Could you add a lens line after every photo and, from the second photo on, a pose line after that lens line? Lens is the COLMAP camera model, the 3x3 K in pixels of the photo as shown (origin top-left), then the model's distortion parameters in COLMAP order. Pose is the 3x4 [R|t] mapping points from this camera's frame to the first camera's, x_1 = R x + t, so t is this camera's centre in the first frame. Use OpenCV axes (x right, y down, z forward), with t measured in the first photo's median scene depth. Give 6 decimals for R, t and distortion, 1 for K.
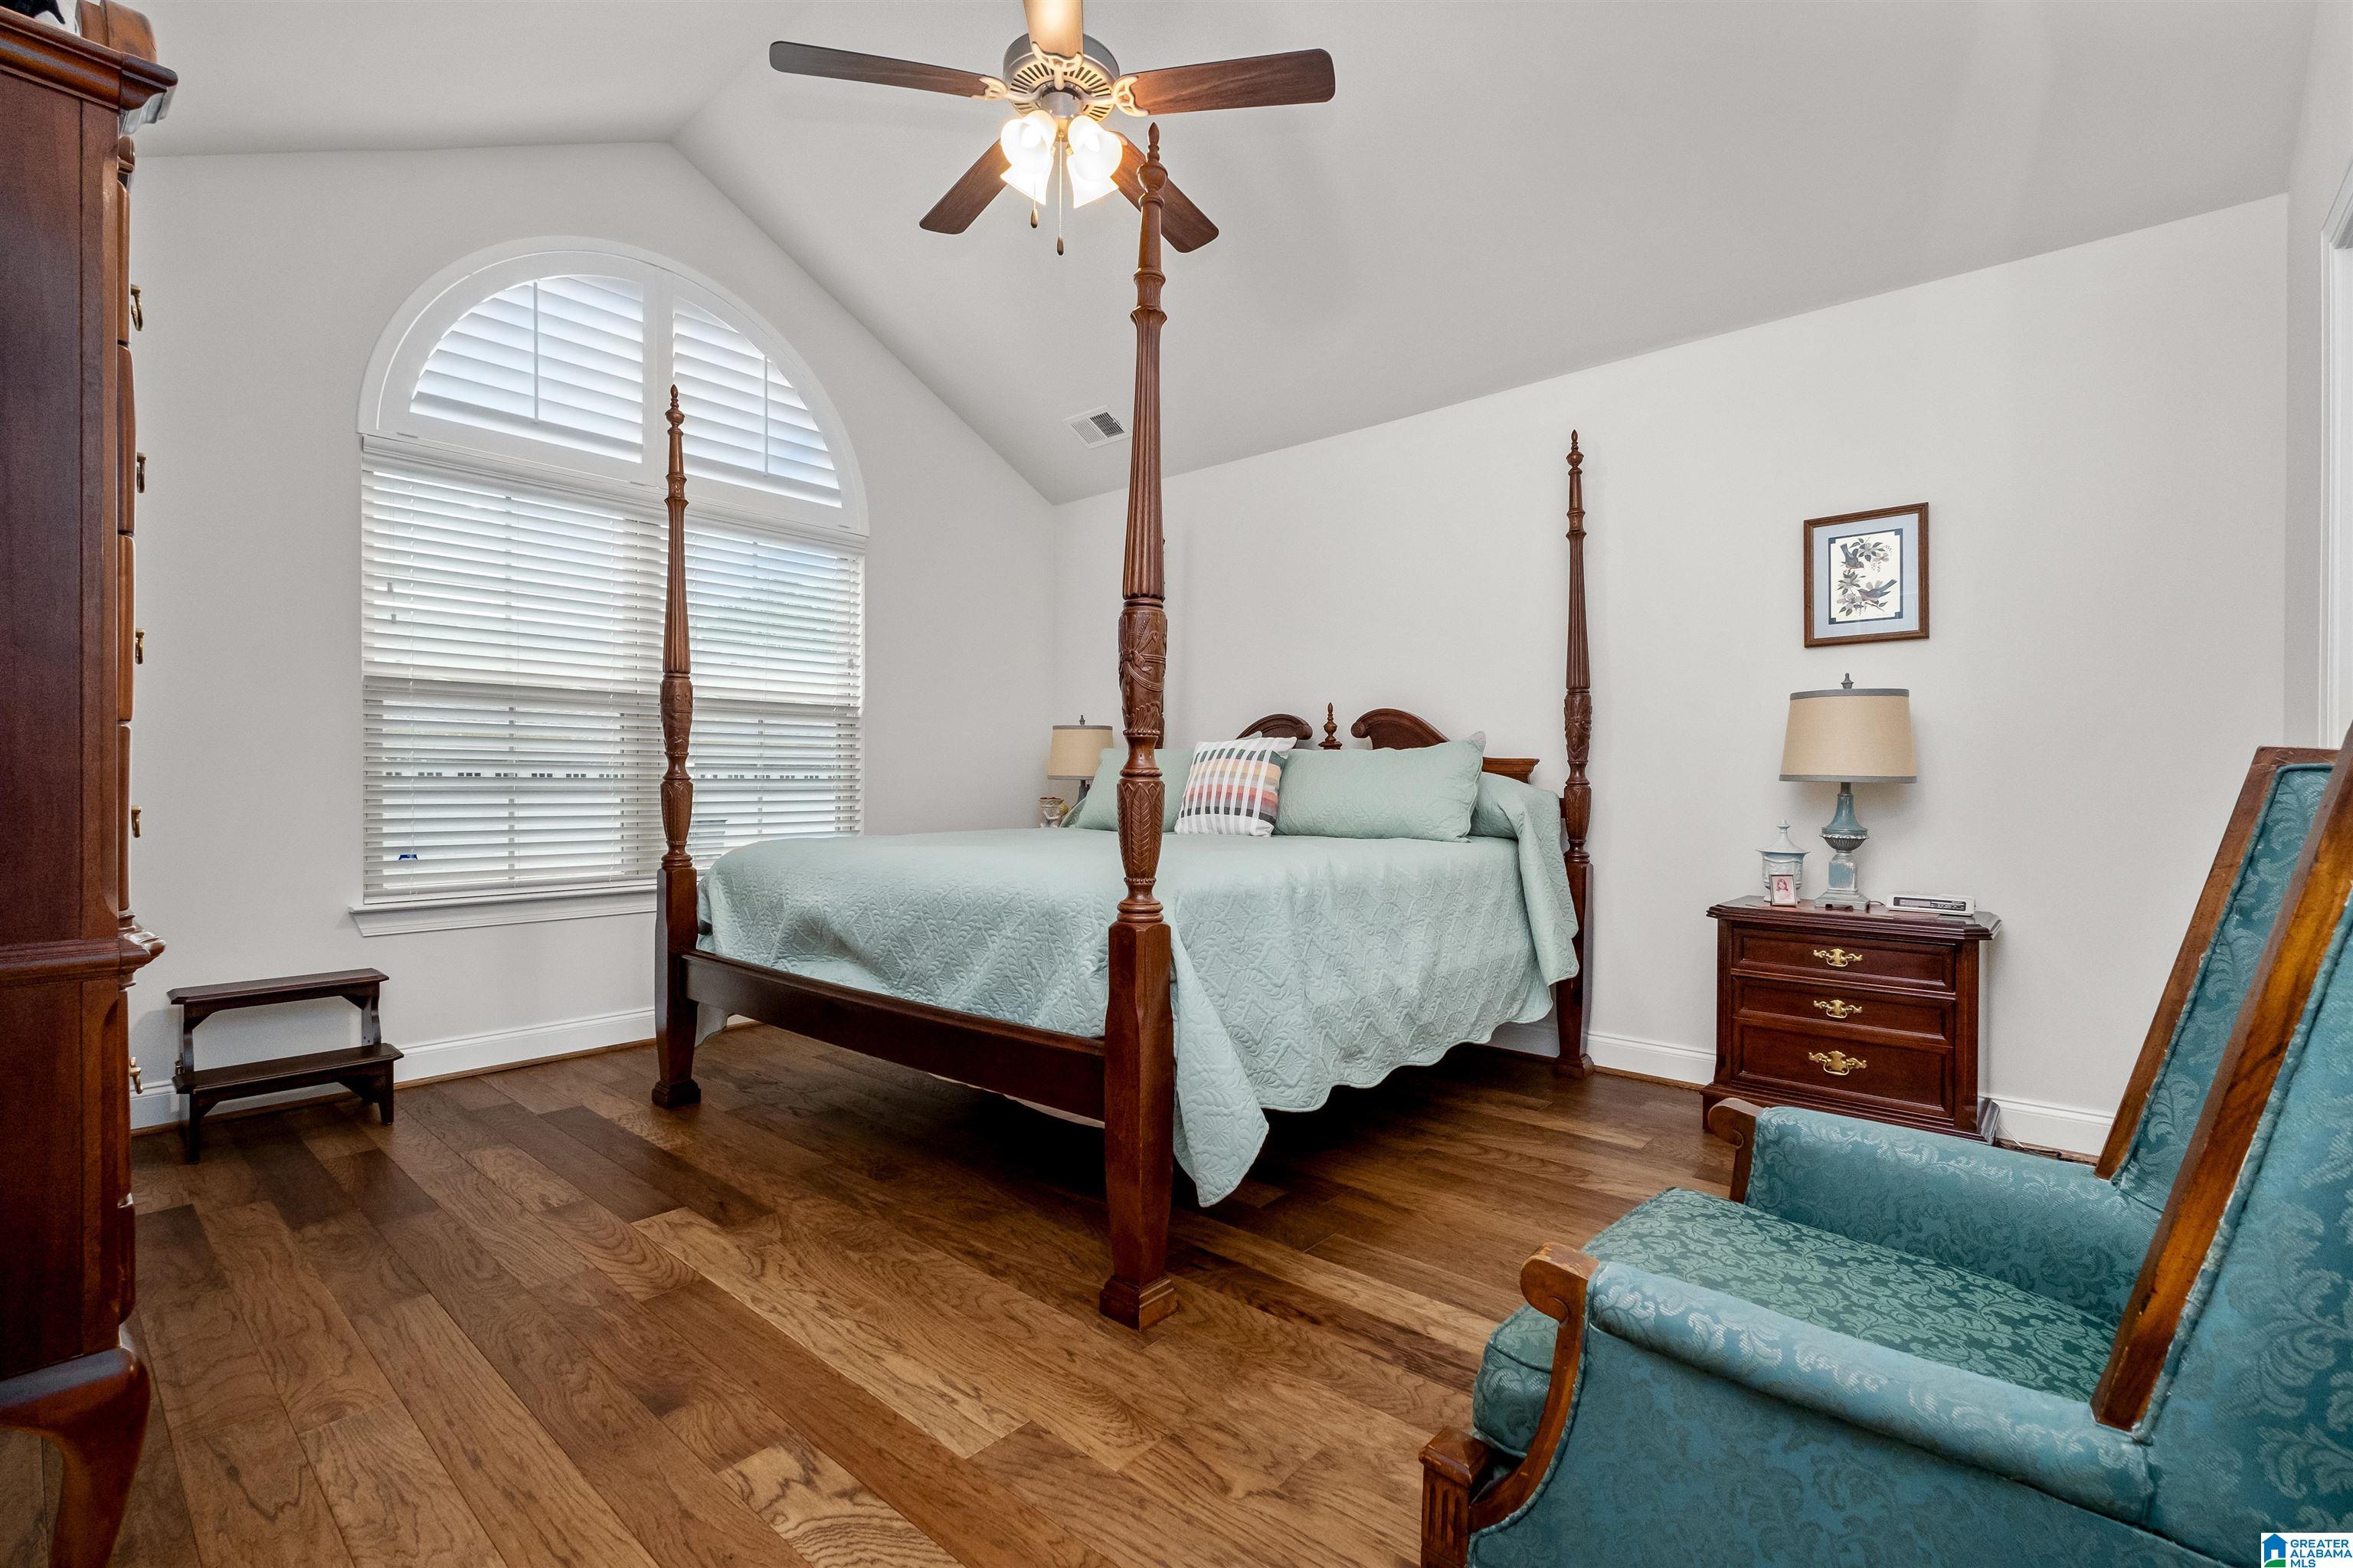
lens RADIAL K [[1025.8, 0, 1186.9], [0, 1025.8, 771.0], [0, 0, 1]] dist [-0.006686, 0.001036]
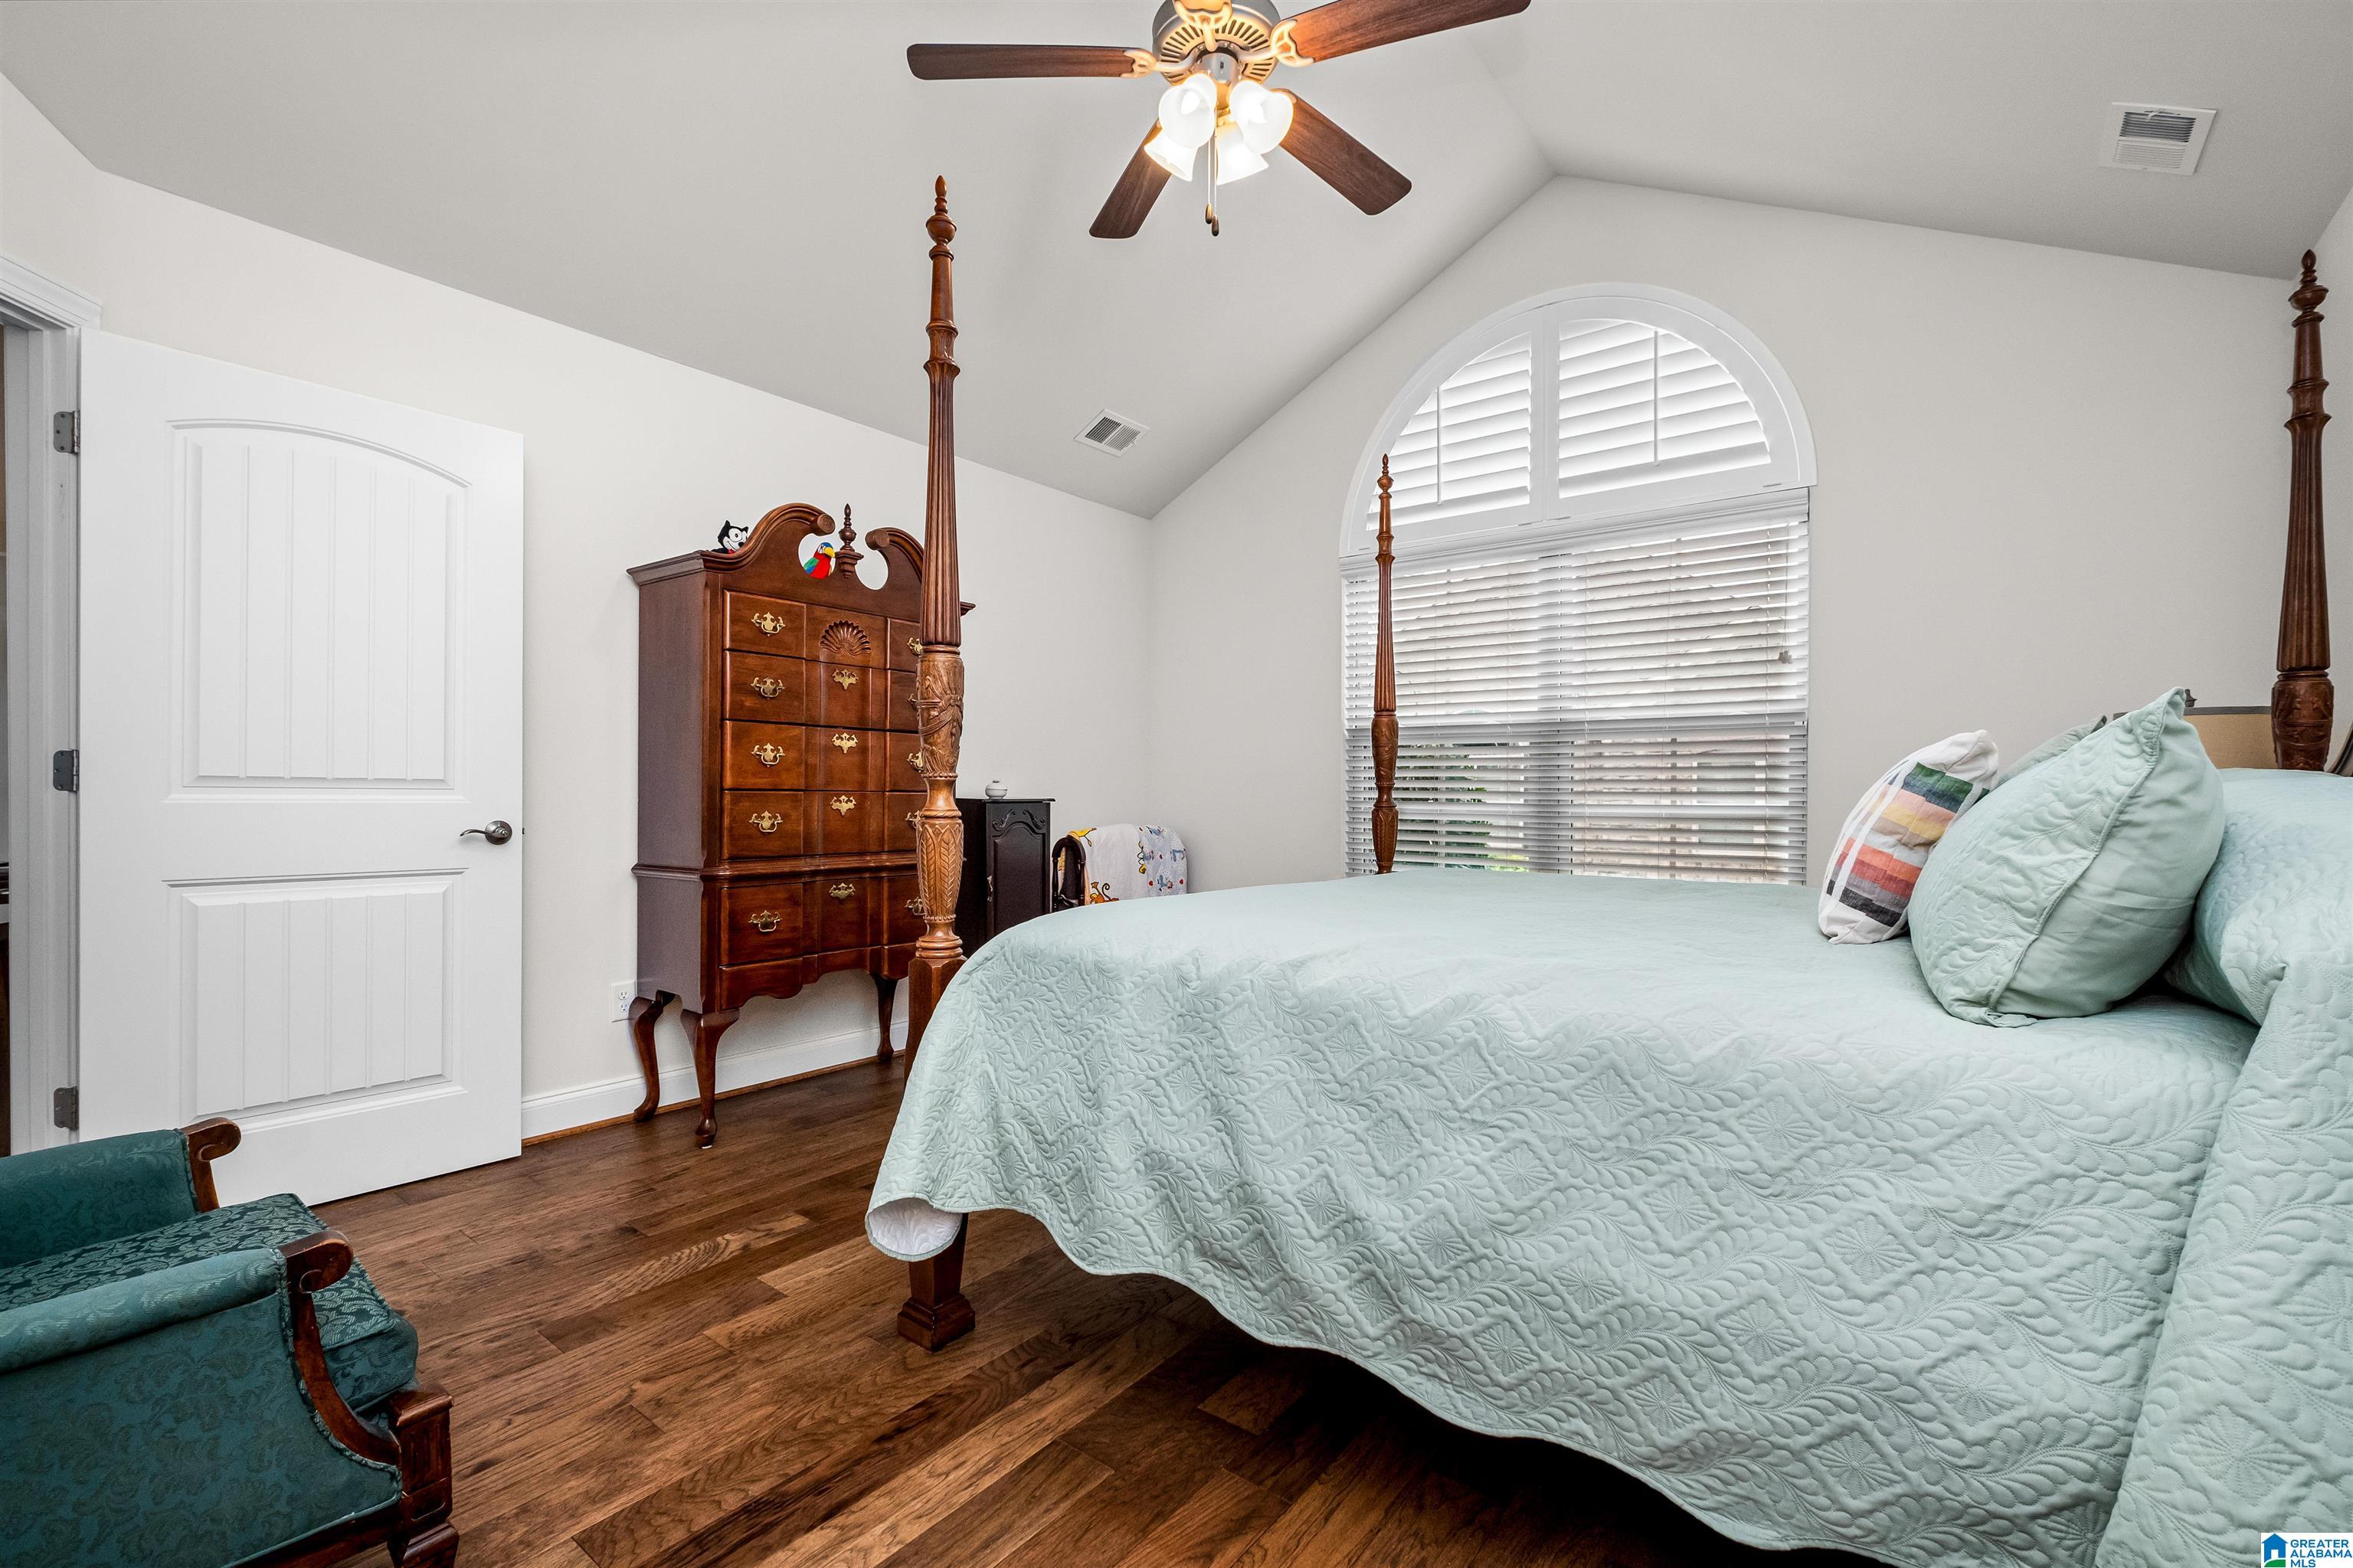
lens RADIAL K [[1025.8, 0, 1172.9], [0, 1025.8, 796.4], [0, 0, 1]] dist [-0.006686, 0.001036]
pose [[0.054743, 0.001474, -0.998499, 0.768157], [0.003696, 0.999992, 0.001679, -0.009656], [0.998494, -0.003782, 0.054737, 0.912884]]
